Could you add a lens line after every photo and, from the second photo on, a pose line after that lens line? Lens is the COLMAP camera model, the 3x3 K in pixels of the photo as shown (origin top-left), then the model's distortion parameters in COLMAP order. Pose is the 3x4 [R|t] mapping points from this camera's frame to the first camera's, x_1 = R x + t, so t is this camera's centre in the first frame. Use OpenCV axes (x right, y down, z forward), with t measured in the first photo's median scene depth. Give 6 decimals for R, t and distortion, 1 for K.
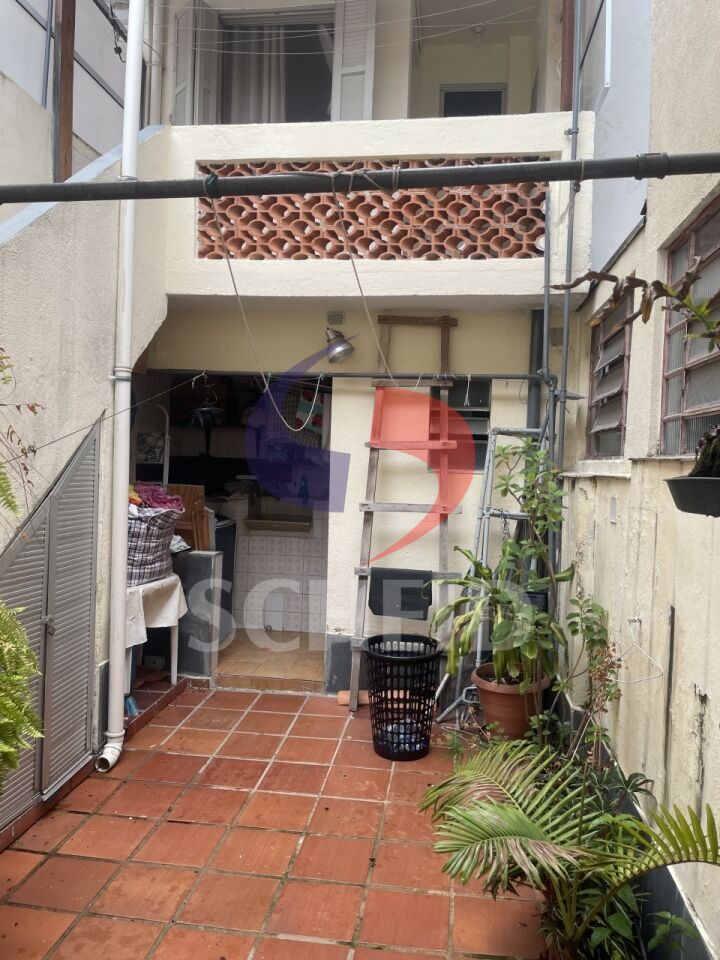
lens RADIAL K [[723.6, 0, 358.2], [0, 723.6, 475.5], [0, 0, 1]] dist [0.048293, -0.017150]
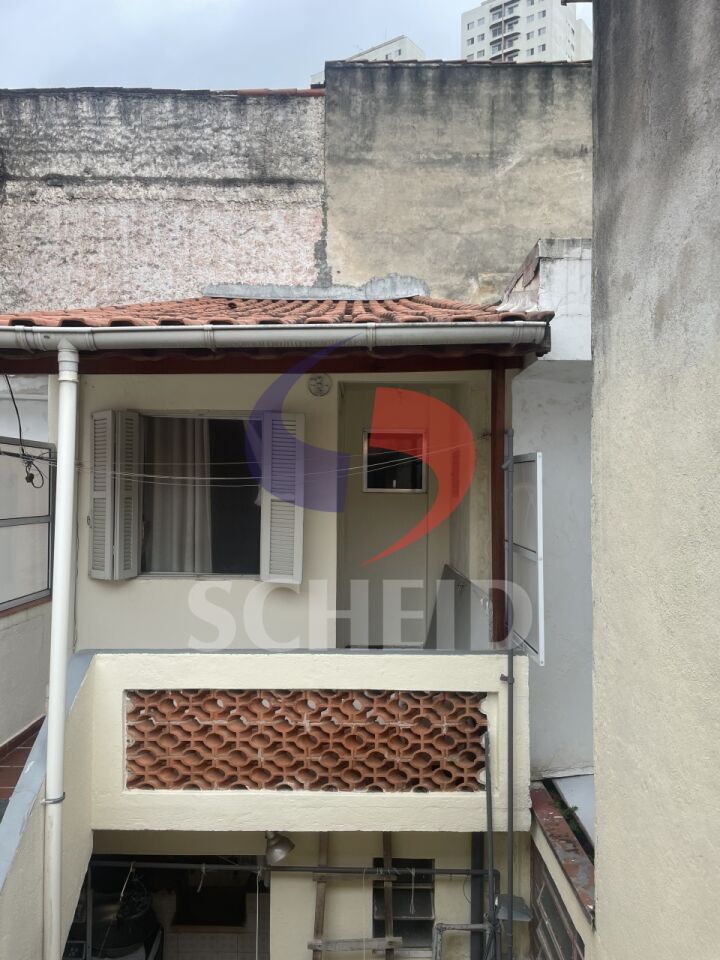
lens RADIAL K [[723.6, 0, 362.9], [0, 723.6, 483.3], [0, 0, 1]] dist [0.048293, -0.017150]
pose [[0.990964, -0.026306, 0.131525, -0.032299], [0.027753, 0.999573, -0.009183, -0.693065], [-0.131228, 0.012751, 0.991270, 0.017759]]
